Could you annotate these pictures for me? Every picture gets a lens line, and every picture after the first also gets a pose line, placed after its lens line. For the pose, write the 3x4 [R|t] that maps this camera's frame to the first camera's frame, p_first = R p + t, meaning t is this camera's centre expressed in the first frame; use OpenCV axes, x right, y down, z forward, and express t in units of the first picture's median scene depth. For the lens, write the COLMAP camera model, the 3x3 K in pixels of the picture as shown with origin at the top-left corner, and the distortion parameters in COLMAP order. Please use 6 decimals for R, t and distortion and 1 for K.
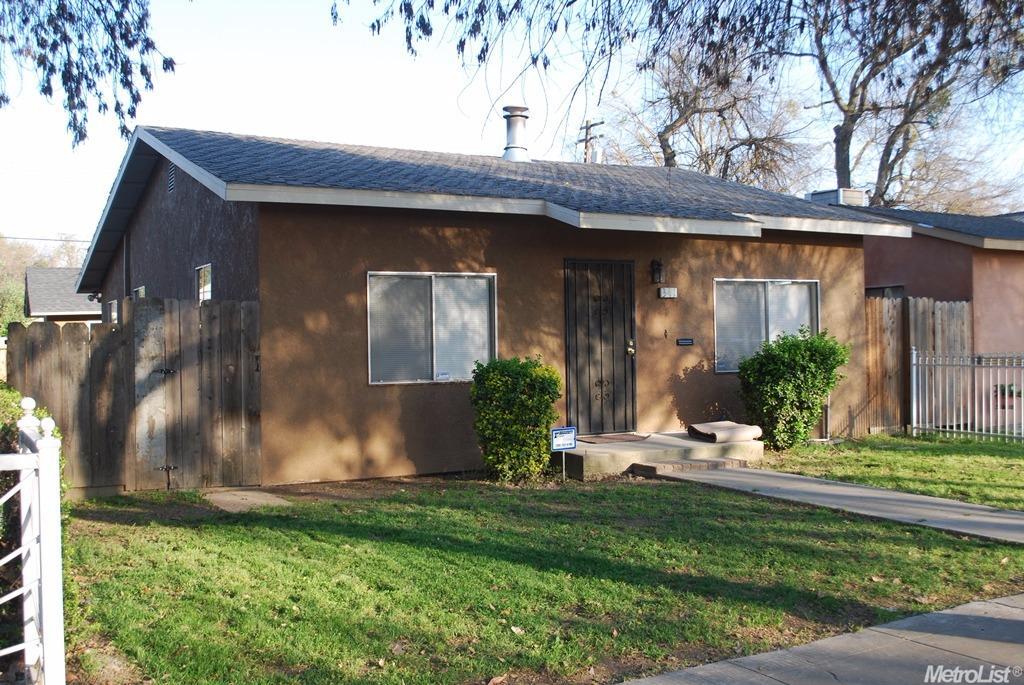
lens RADIAL K [[1055.1, 0, 512.0], [0, 1055.1, 342.5], [0, 0, 1]] dist [-0.083673, -0.014015]
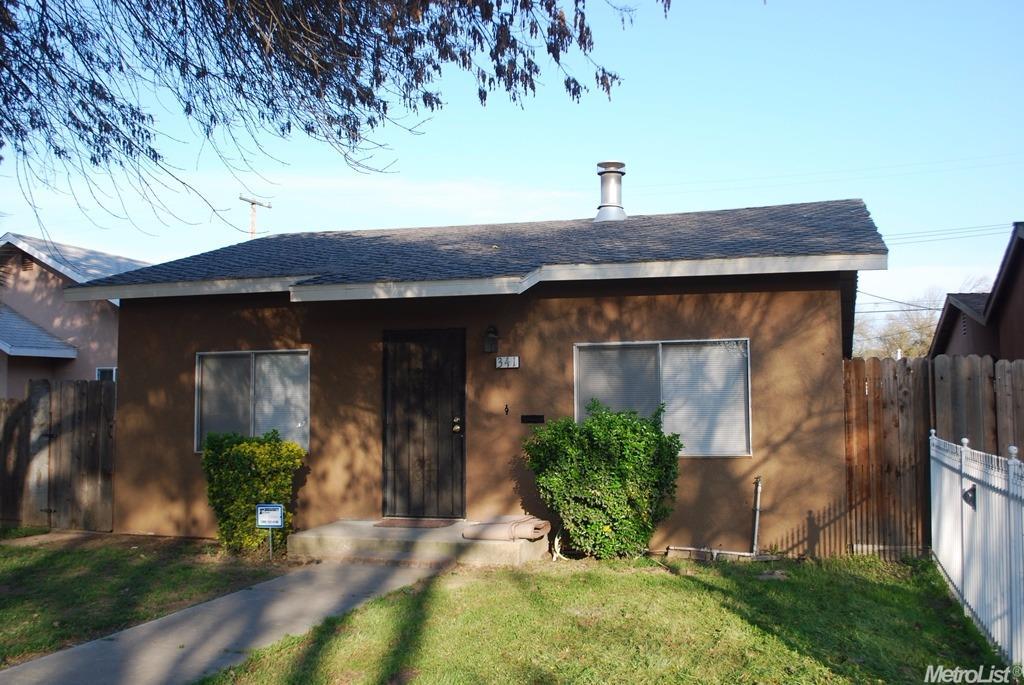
lens RADIAL K [[1055.1, 0, 512.0], [0, 1055.1, 342.5], [0, 0, 1]] dist [-0.083673, -0.014015]
pose [[0.707839, -0.038885, -0.705303, 0.797886], [-0.007266, 0.998030, -0.062316, -0.009931], [0.706337, 0.049235, 0.706162, 0.399216]]
